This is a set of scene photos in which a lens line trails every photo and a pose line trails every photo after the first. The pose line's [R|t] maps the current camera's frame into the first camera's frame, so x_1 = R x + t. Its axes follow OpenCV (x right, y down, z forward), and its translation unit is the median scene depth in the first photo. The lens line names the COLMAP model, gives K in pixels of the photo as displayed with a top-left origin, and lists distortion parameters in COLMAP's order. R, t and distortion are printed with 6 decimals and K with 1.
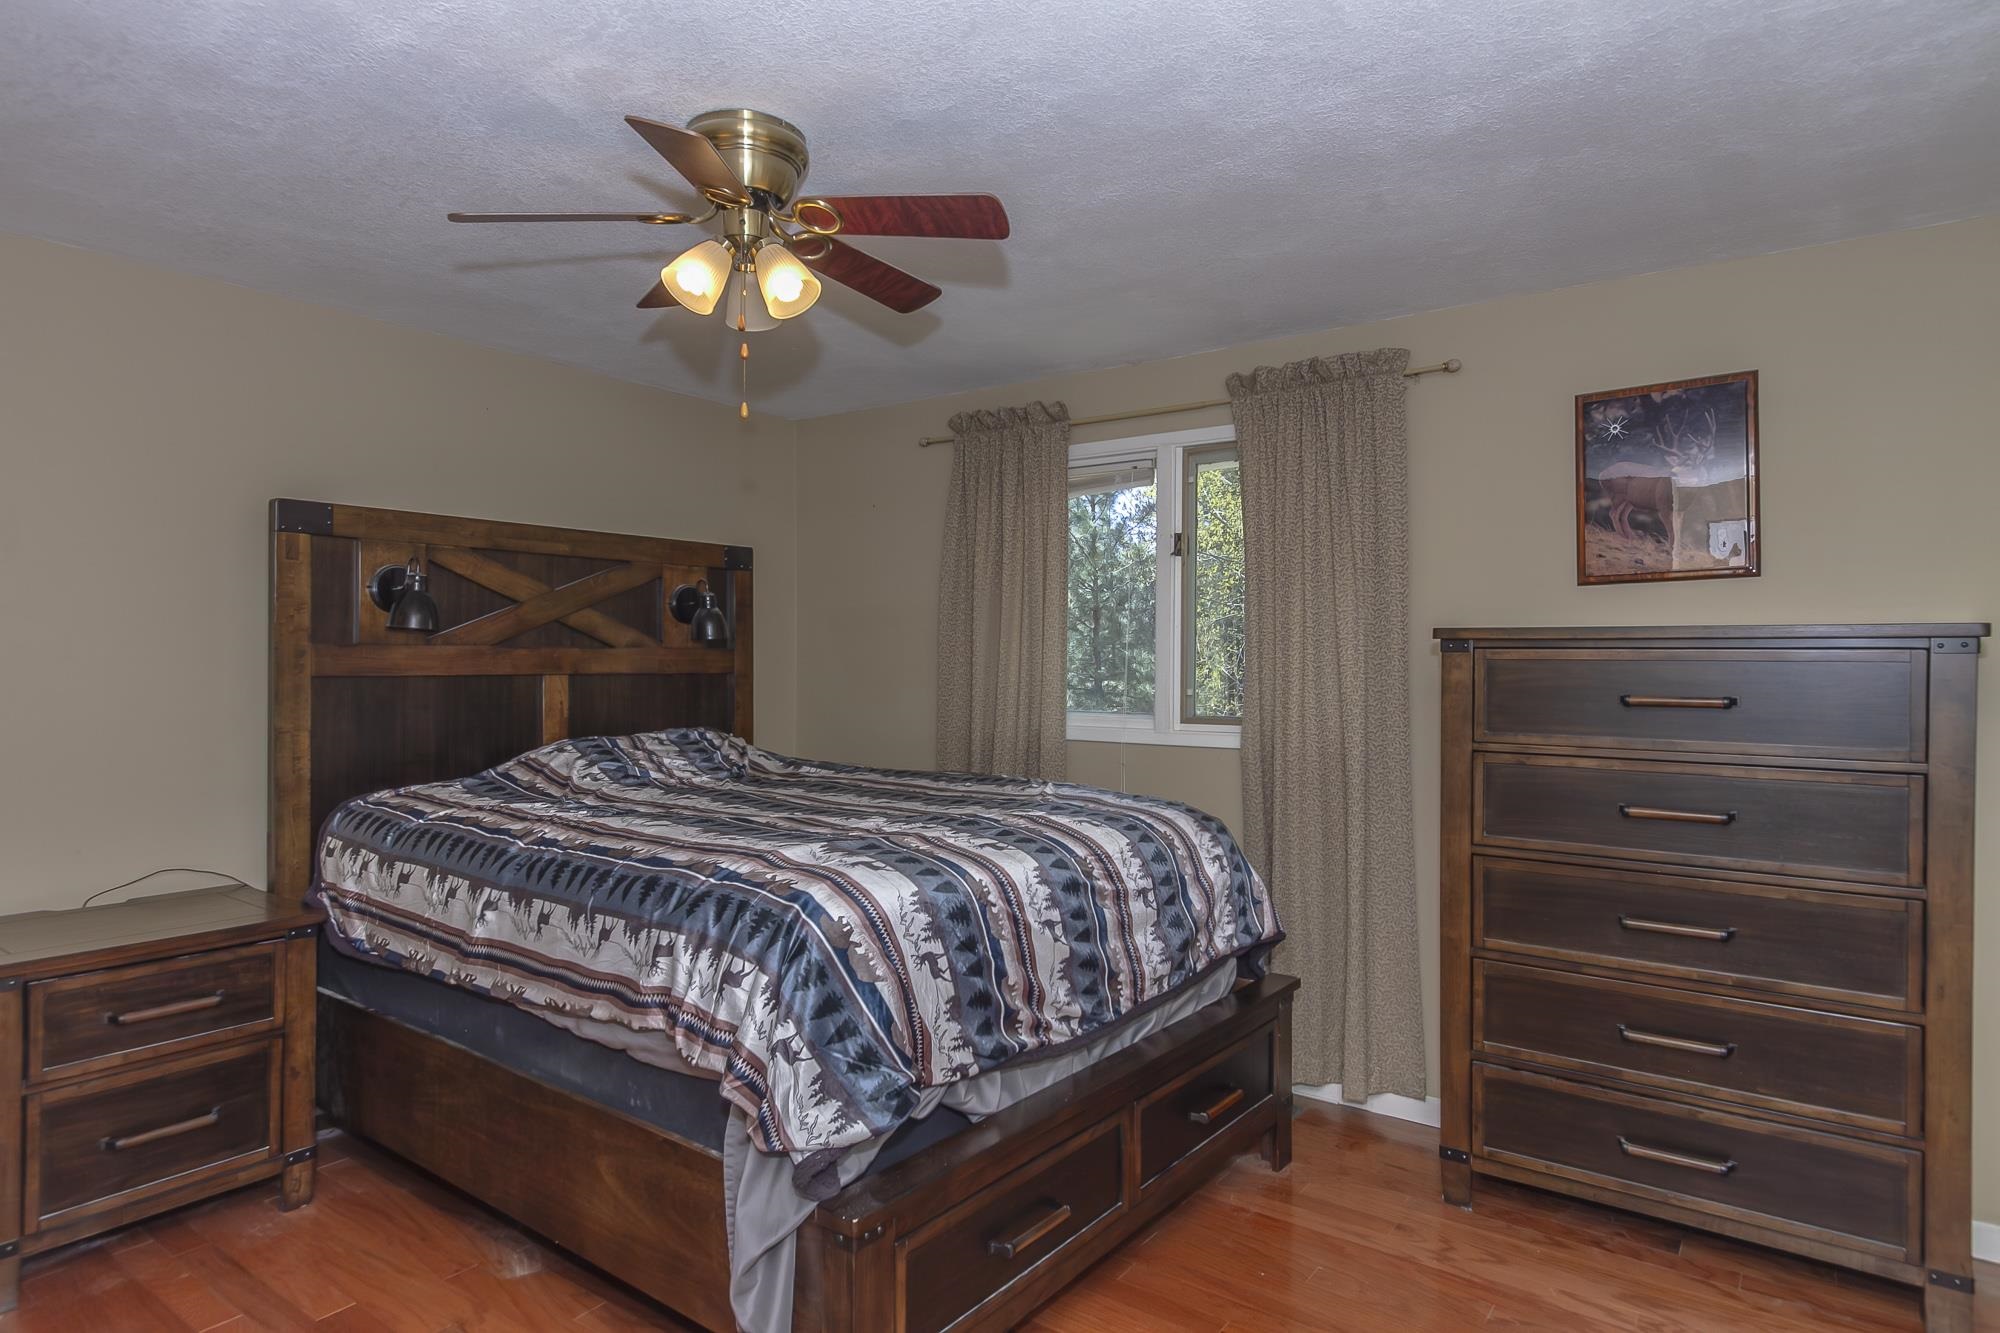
lens RADIAL K [[1167.0, 0, 1000.0], [0, 1167.0, 666.5], [0, 0, 1]] dist [-0.000683, -0.000190]
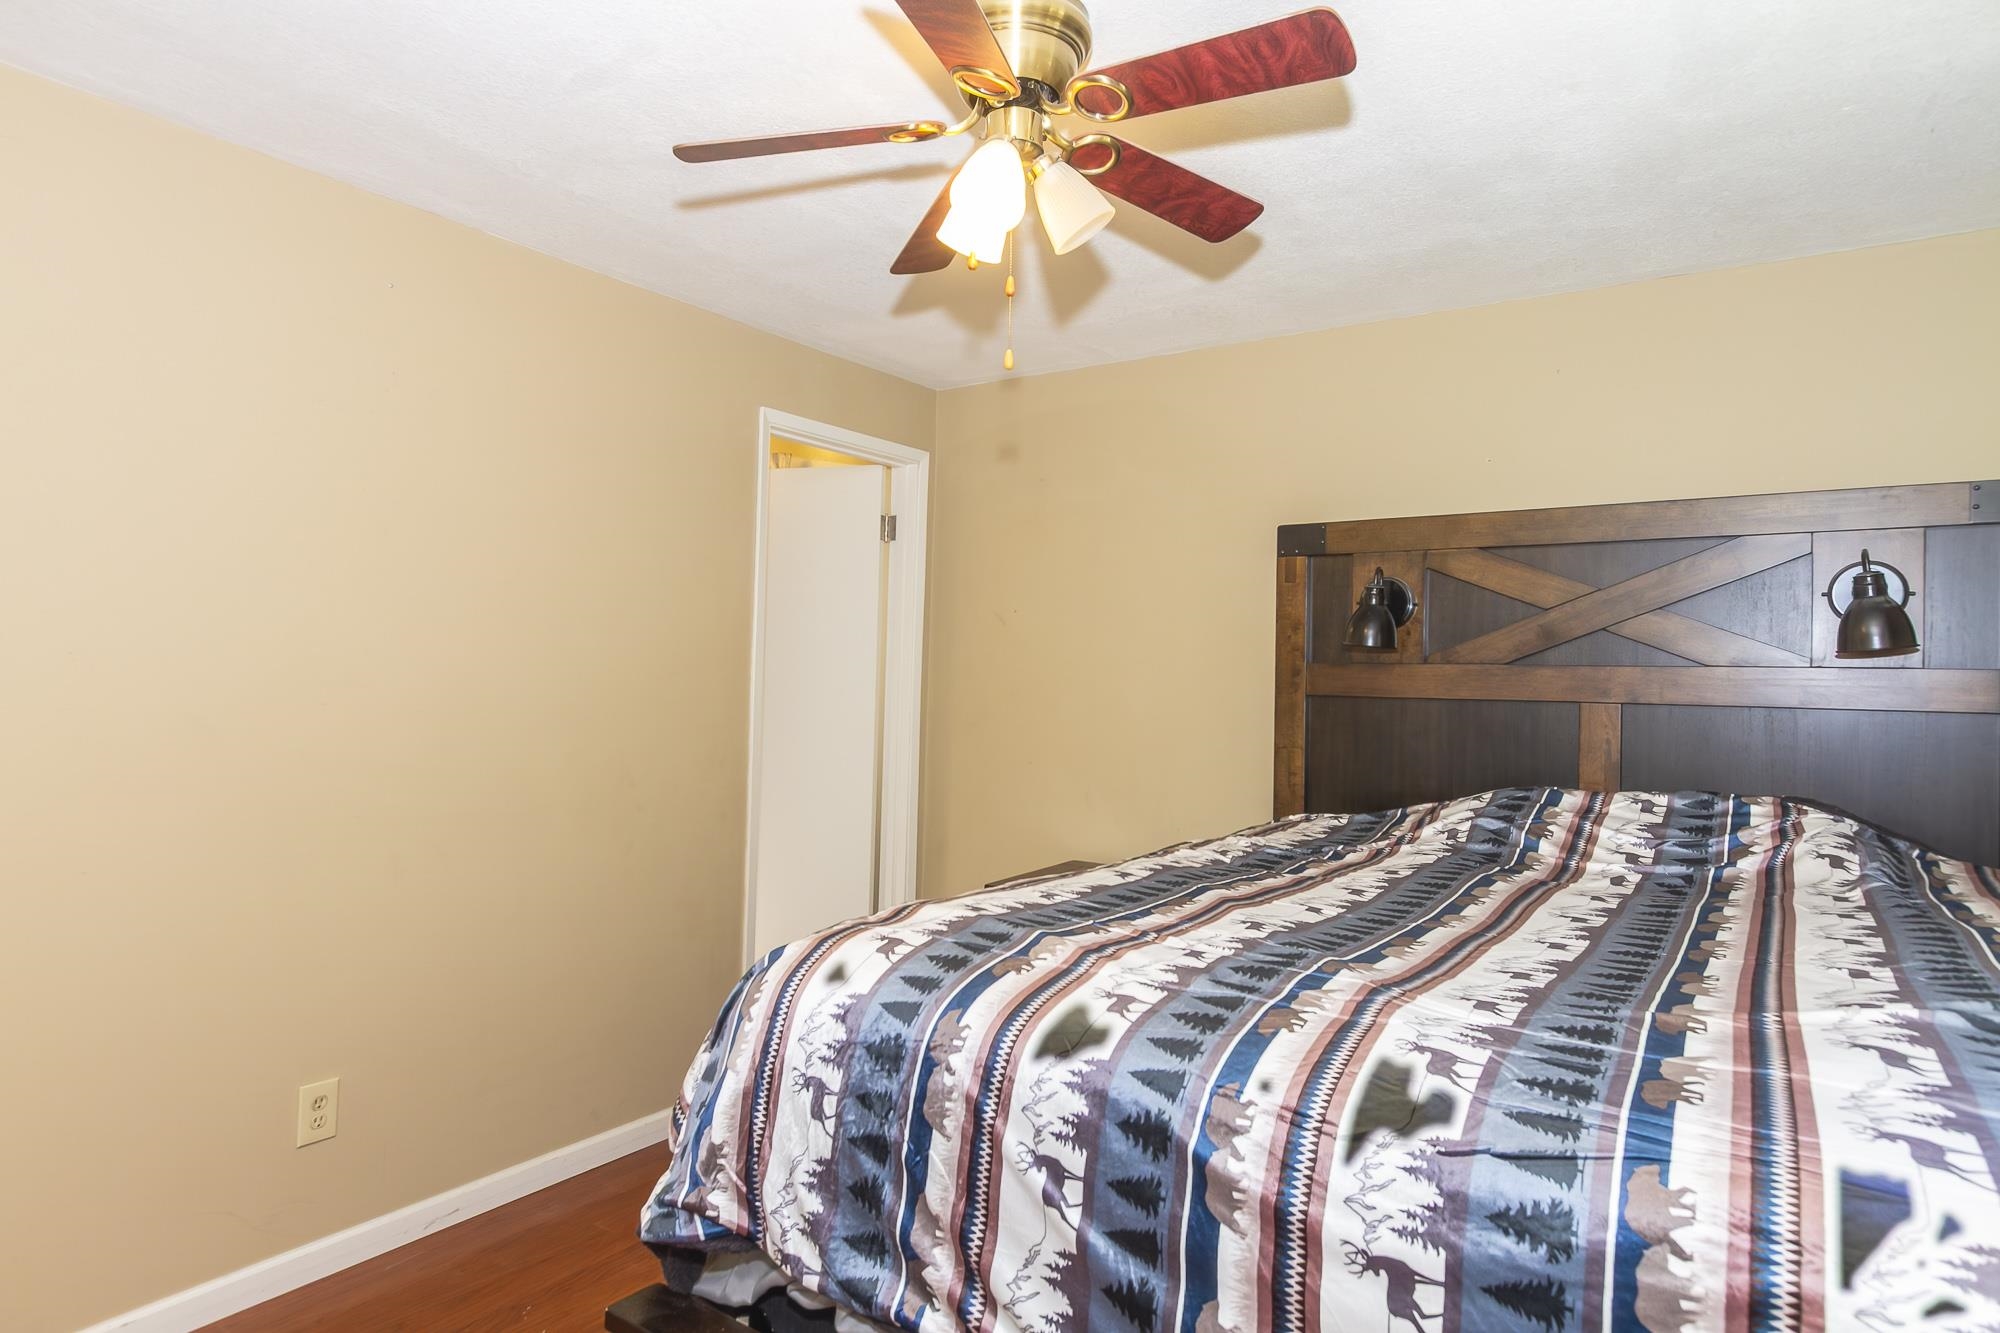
lens RADIAL K [[1167.0, 0, 1000.0], [0, 1167.0, 666.5], [0, 0, 1]] dist [-0.000683, -0.000190]
pose [[0.012556, -0.010913, -0.999862, 0.429622], [-0.022147, 0.999692, -0.011189, 0.000923], [0.999676, 0.022284, 0.012310, 0.726217]]
